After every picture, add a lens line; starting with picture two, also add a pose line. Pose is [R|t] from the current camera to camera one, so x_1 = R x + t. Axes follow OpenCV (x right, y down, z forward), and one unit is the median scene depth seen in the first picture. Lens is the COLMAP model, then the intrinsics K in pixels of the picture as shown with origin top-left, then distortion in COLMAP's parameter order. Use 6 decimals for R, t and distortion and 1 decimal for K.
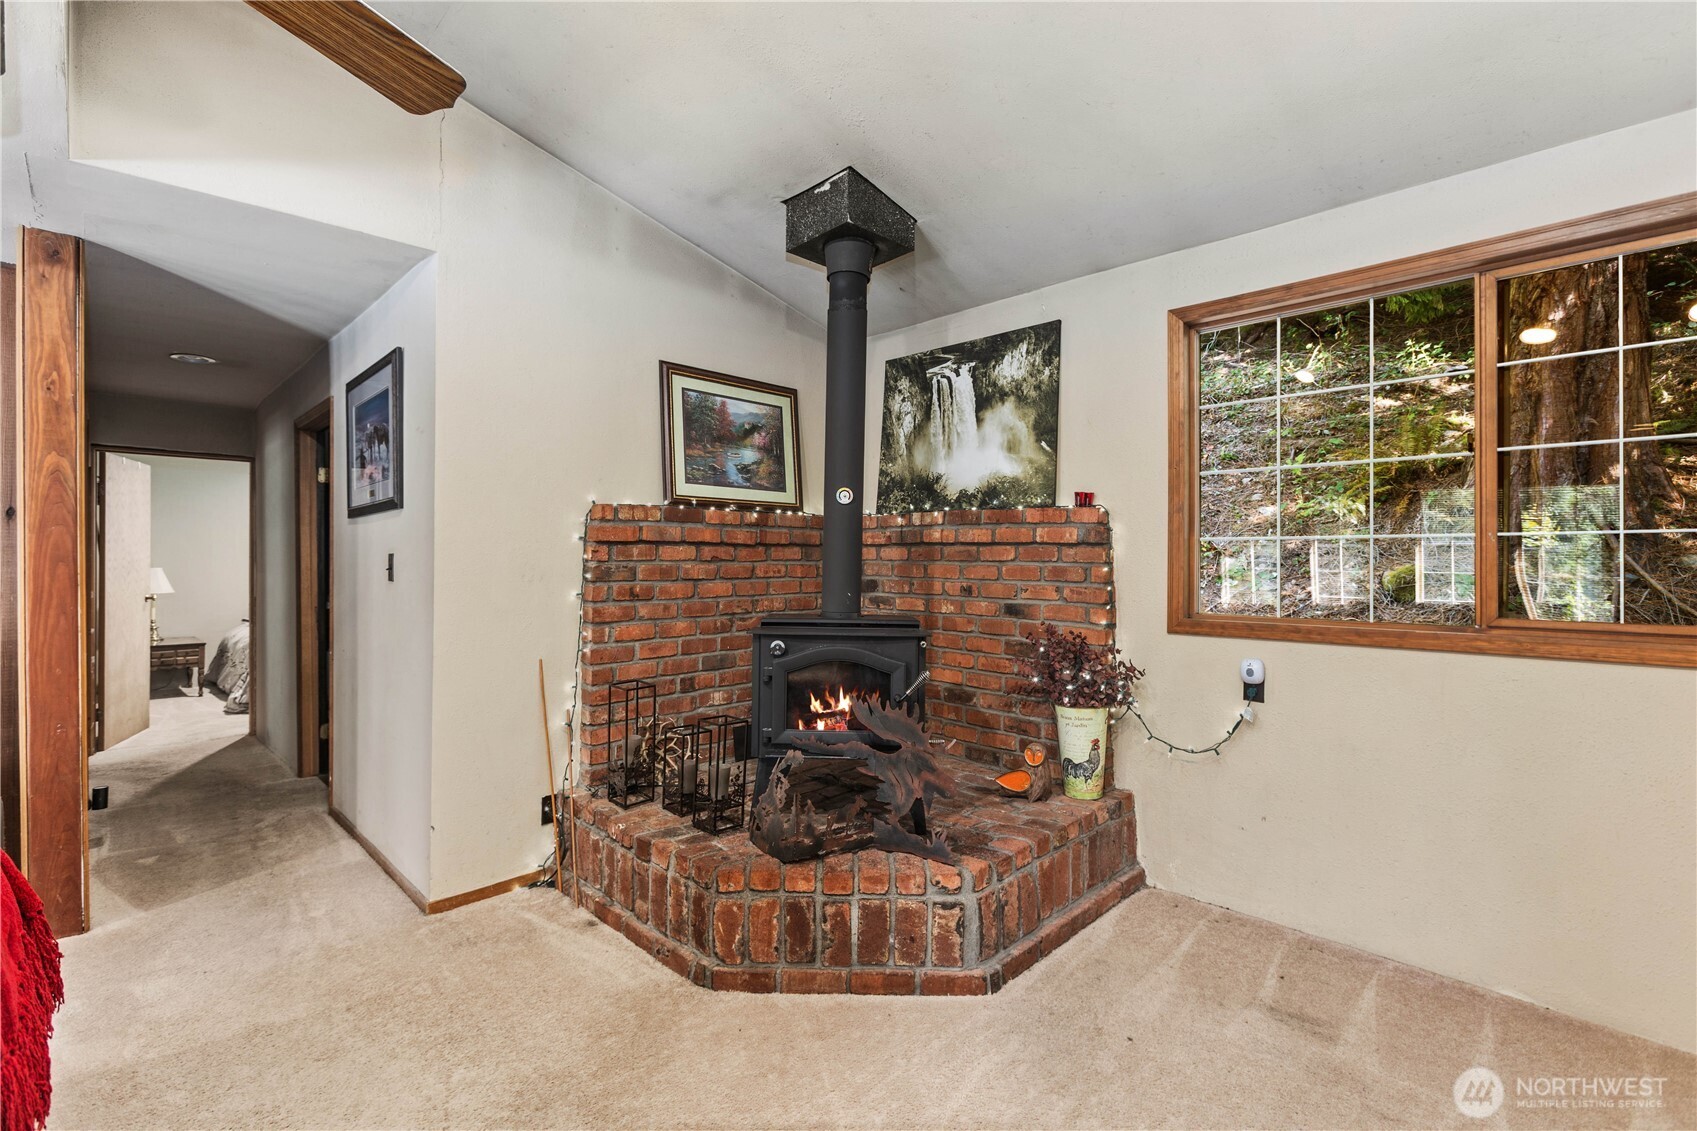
lens RADIAL K [[767.6, 0, 848.7], [0, 767.6, 560.2], [0, 0, 1]] dist [0.000710, 0.000009]
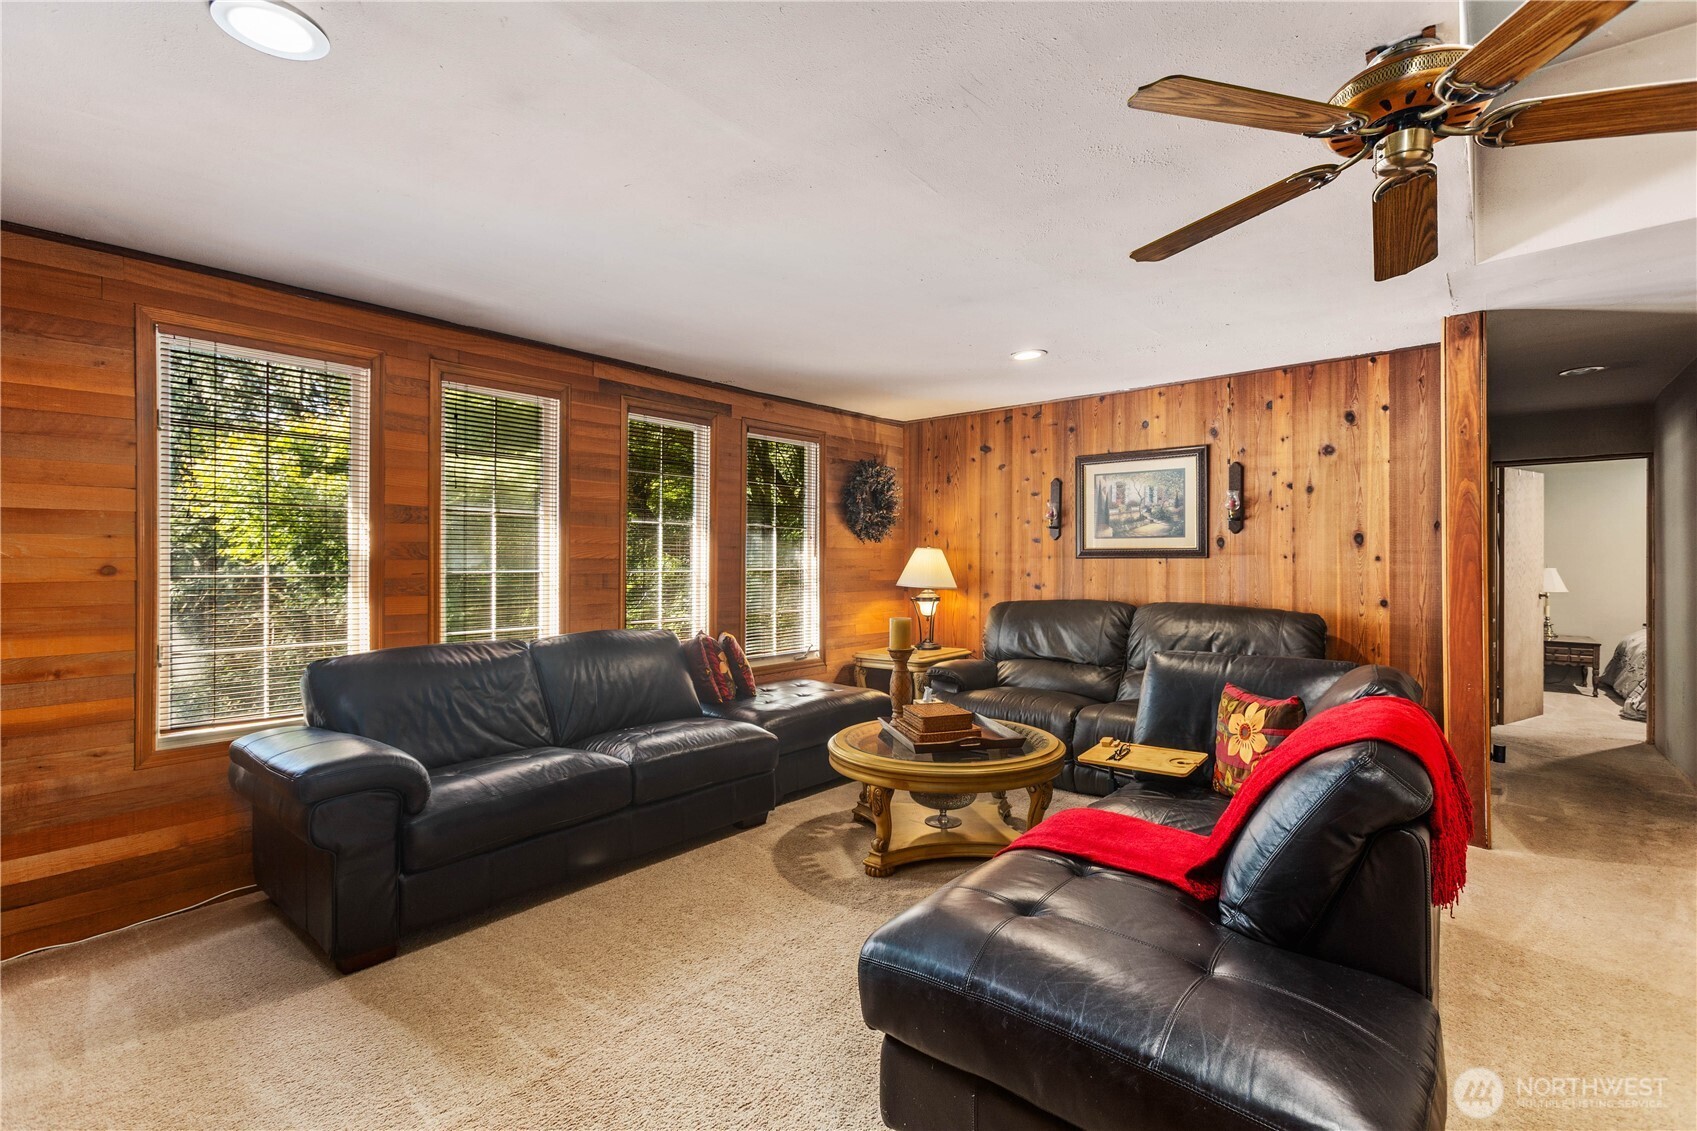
lens RADIAL K [[767.6, 0, 848.7], [0, 767.6, 560.2], [0, 0, 1]] dist [0.000710, 0.000009]
pose [[0.092869, -0.001895, -0.995677, 0.111484], [0.000108, 0.999998, -0.001893, 0.001715], [0.995678, 0.000068, 0.092869, -0.109868]]
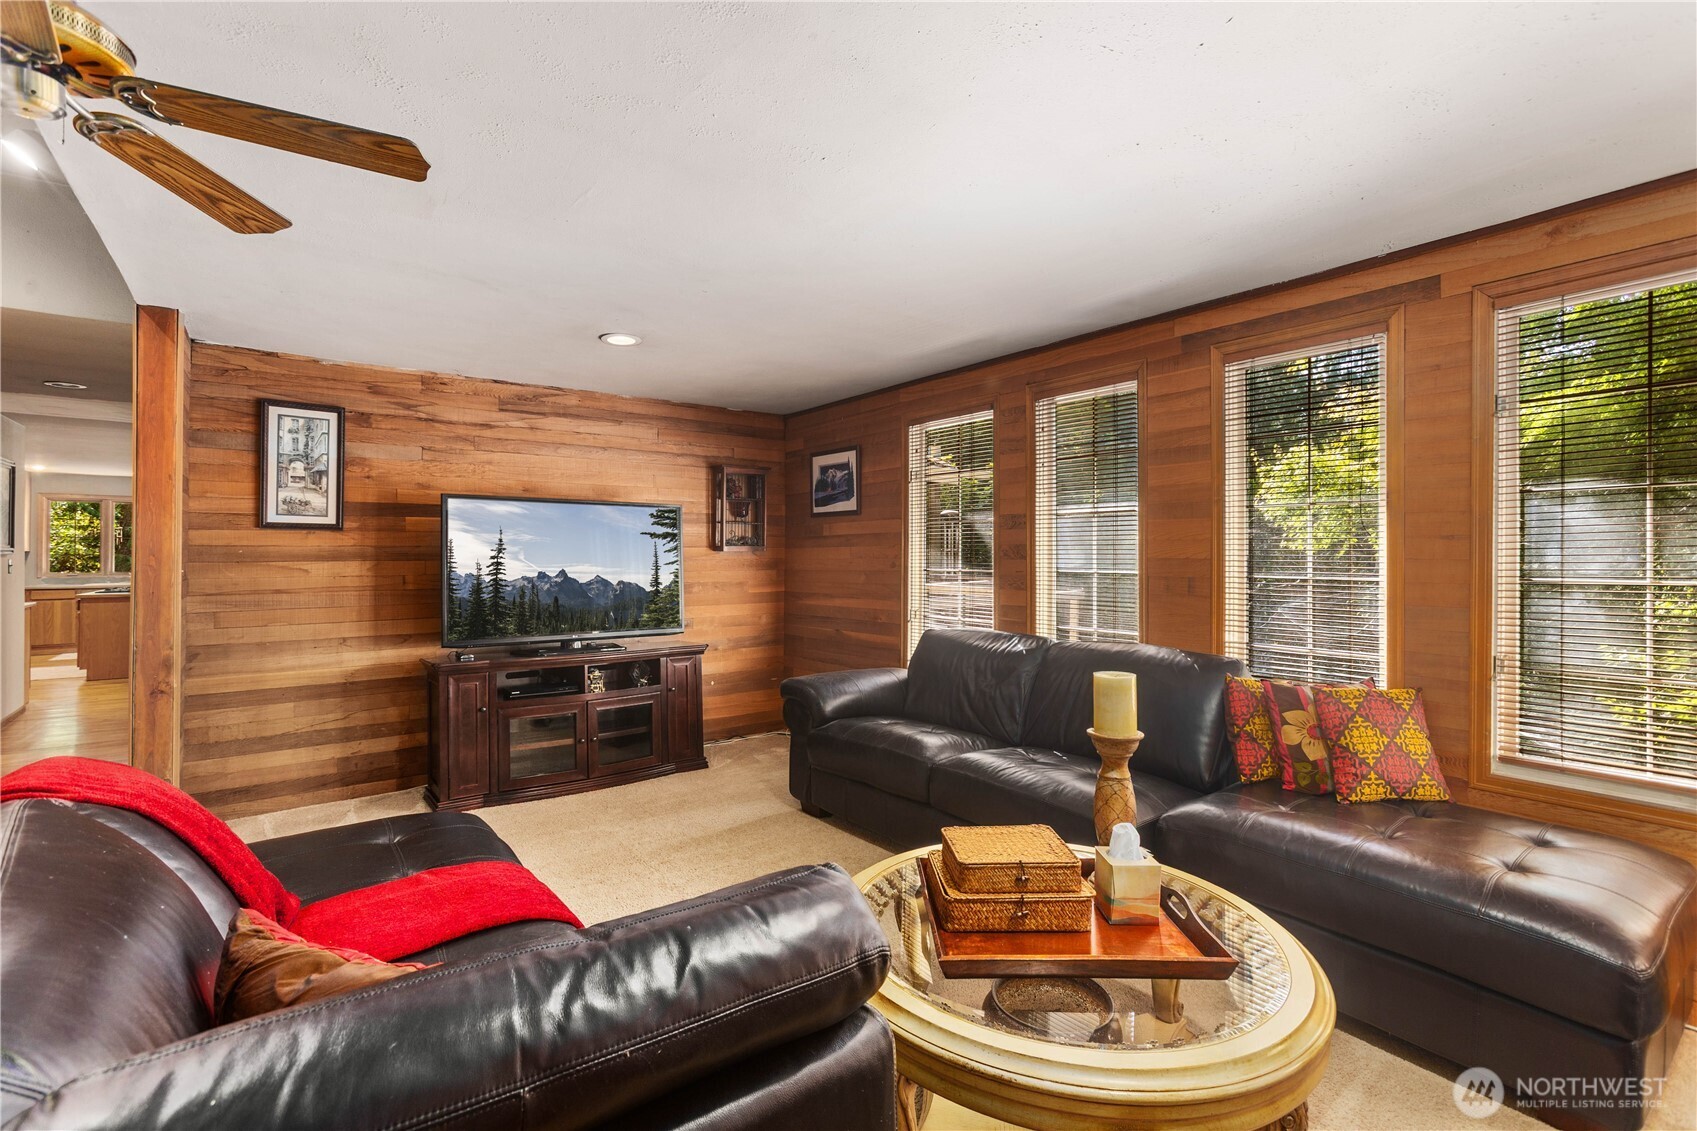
lens RADIAL K [[767.6, 0, 848.7], [0, 767.6, 560.2], [0, 0, 1]] dist [0.000710, 0.000009]
pose [[-0.993730, -0.007695, 0.111541, -0.897531], [-0.007797, 0.999969, -0.000472, 0.003313], [-0.111534, -0.001339, -0.993760, 0.699843]]
